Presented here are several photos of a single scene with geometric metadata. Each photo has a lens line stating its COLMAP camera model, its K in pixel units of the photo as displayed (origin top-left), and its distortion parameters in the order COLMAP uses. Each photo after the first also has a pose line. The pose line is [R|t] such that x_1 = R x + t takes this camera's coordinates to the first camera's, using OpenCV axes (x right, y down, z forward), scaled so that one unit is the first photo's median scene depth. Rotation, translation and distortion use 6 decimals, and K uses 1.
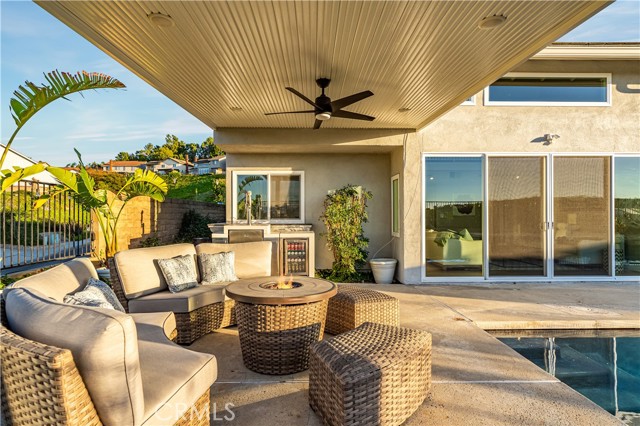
lens RADIAL K [[328.7, 0, 321.9], [0, 328.7, 207.8], [0, 0, 1]] dist [0.001472, 0.001103]
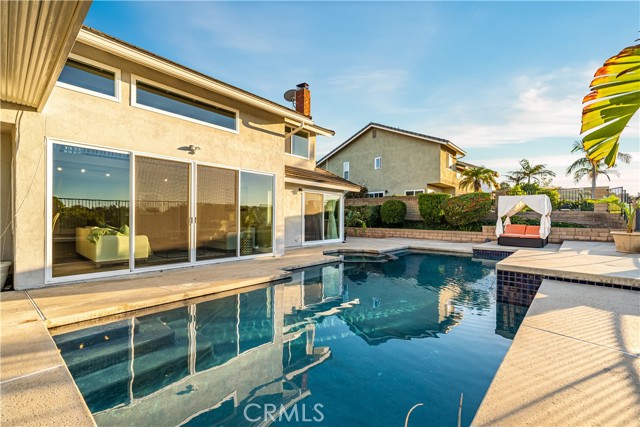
lens RADIAL K [[276.6, 0, 322.3], [0, 276.6, 215.8], [0, 0, 1]] dist [0.003387, 0.000403]
pose [[0.674339, 0.013852, 0.738292, 0.257694], [-0.022012, 0.999757, 0.001348, 0.025155], [-0.738094, -0.017160, 0.674480, -0.050070]]
